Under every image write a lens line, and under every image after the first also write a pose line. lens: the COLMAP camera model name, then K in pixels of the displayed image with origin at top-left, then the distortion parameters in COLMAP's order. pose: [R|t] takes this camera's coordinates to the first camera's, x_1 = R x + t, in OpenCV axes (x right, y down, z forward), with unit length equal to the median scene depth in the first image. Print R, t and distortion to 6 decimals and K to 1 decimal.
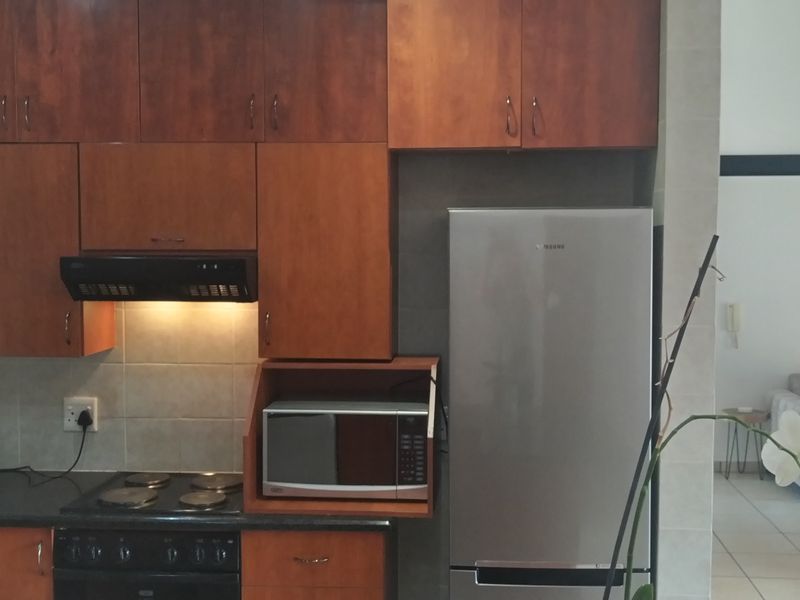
lens RADIAL K [[971.6, 0, 400.0], [0, 971.6, 300.0], [0, 0, 1]] dist [0.093606, -0.313404]
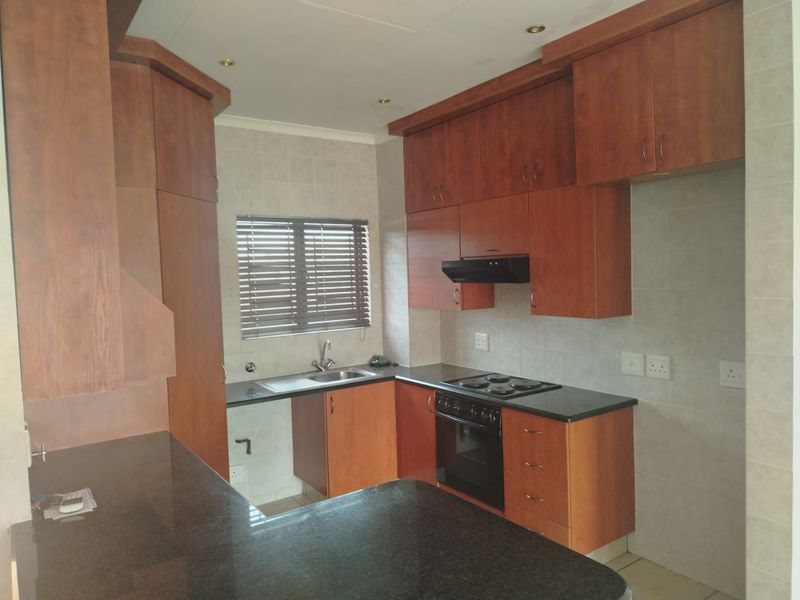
lens RADIAL K [[550.4, 0, 400.0], [0, 550.4, 300.0], [0, 0, 1]] dist [0.064905, -0.094704]
pose [[0.633137, 0.019089, -0.773804, 0.481359], [-0.016095, 0.999804, 0.011495, 0.025519], [0.773872, 0.005176, 0.633320, 0.184552]]
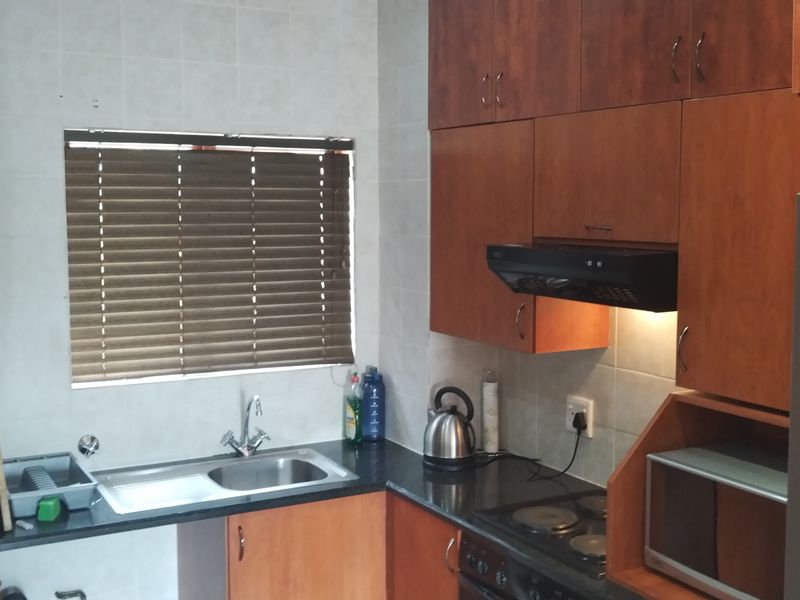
lens RADIAL K [[971.6, 0, 400.0], [0, 971.6, 300.0], [0, 0, 1]] dist [0.093606, -0.313404]
pose [[0.547591, 0.082115, -0.832707, 0.368431], [-0.050981, 0.996598, 0.064751, -0.045800], [0.835192, 0.006995, 0.549914, 0.404039]]
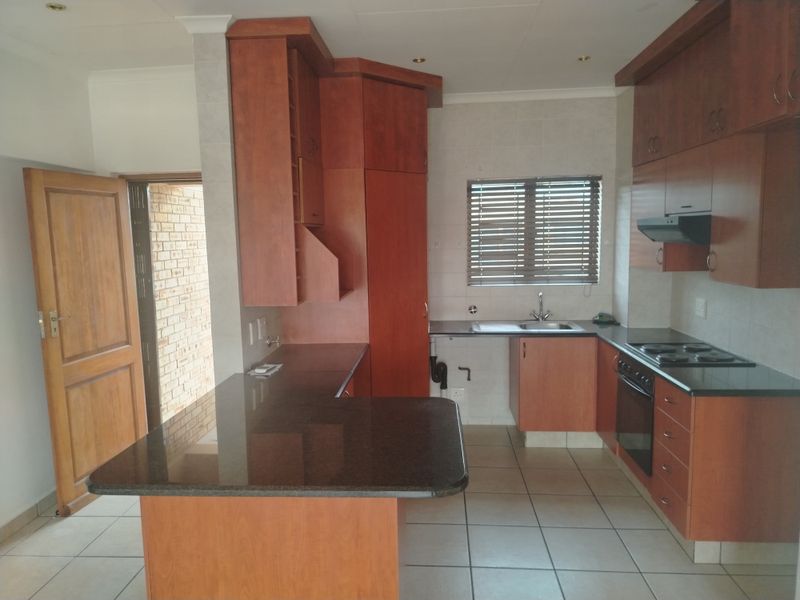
lens RADIAL K [[550.4, 0, 400.0], [0, 550.4, 300.0], [0, 0, 1]] dist [0.064905, -0.094704]
pose [[0.003432, 0.118757, -0.992917, 0.757364], [-0.040906, 0.992109, 0.118518, 0.005778], [0.999157, 0.040210, 0.008263, 0.495938]]
